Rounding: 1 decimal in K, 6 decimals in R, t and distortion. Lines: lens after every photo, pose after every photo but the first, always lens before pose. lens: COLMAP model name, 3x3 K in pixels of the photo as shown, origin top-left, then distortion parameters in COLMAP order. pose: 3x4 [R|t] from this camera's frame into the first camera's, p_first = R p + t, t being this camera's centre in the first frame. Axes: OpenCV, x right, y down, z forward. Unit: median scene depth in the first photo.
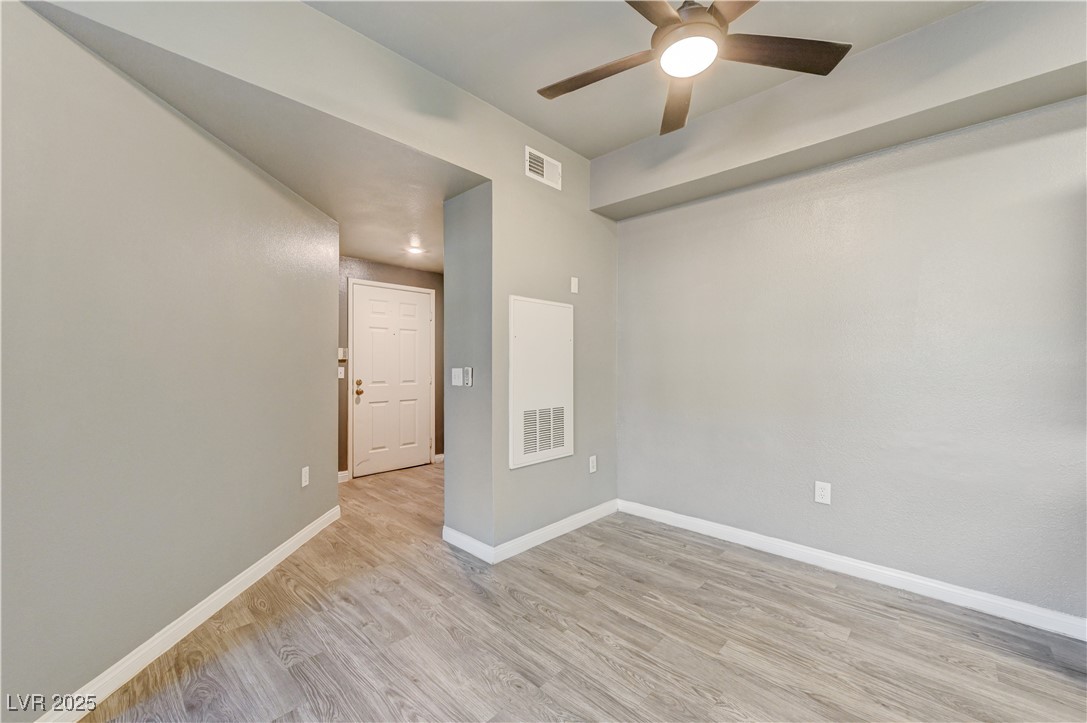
lens RADIAL K [[432.5, 0, 547.3], [0, 432.5, 361.3], [0, 0, 1]] dist [0.000784, 0.000200]
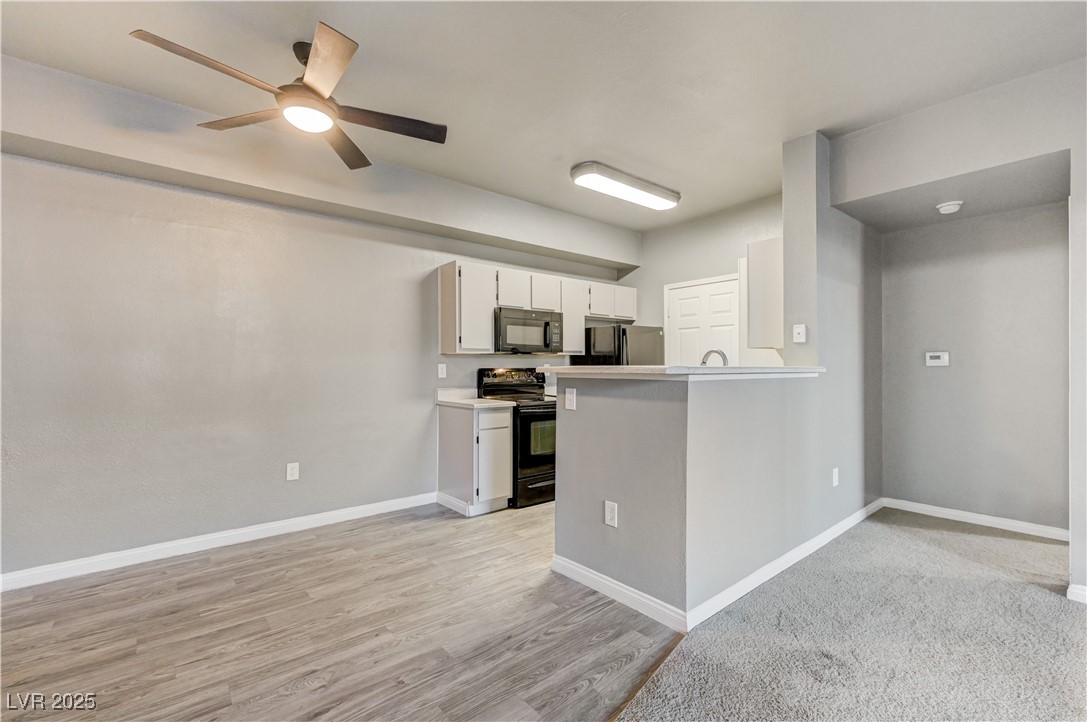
lens RADIAL K [[468.7, 0, 548.4], [0, 468.7, 364.2], [0, 0, 1]] dist [0.000587, 0.000010]
pose [[0.116213, 0.006475, 0.993203, -0.633308], [0.001054, 0.999977, -0.006643, 0.005274], [-0.993224, 0.001819, 0.116204, 0.118573]]
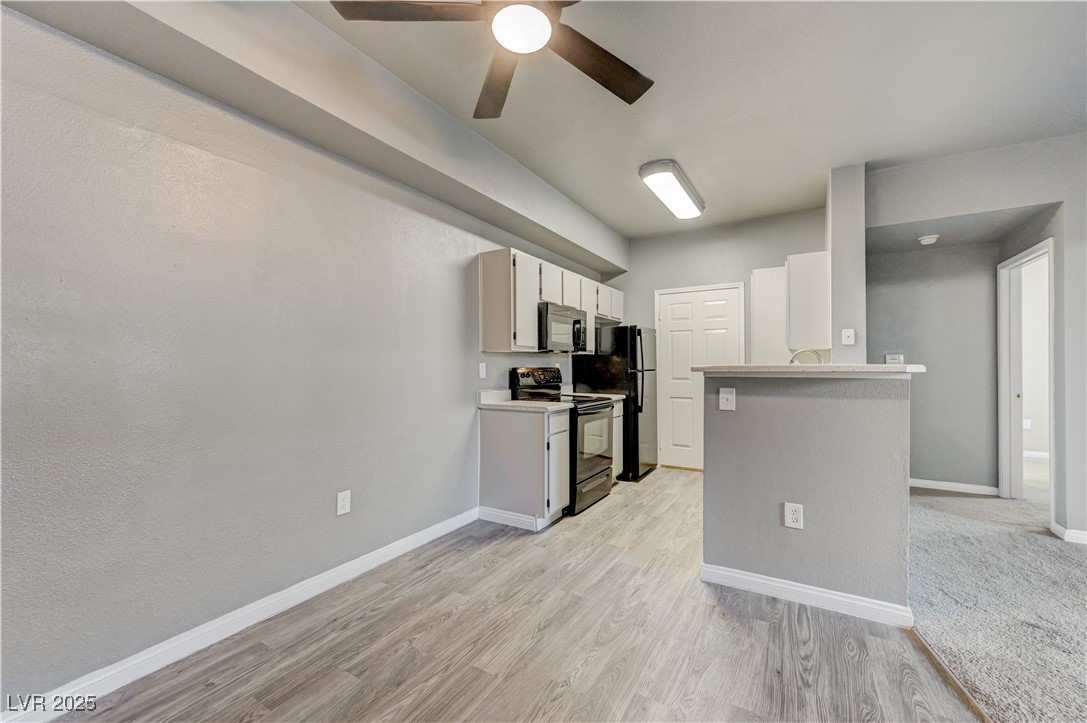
lens RADIAL K [[427.6, 0, 547.0], [0, 427.6, 363.0], [0, 0, 1]] dist [0.000603, 0.000582]
pose [[-0.215976, 0.009278, 0.976355, -0.387894], [0.001469, 0.999957, -0.009177, 0.006857], [-0.976398, -0.000548, -0.215980, 0.790370]]
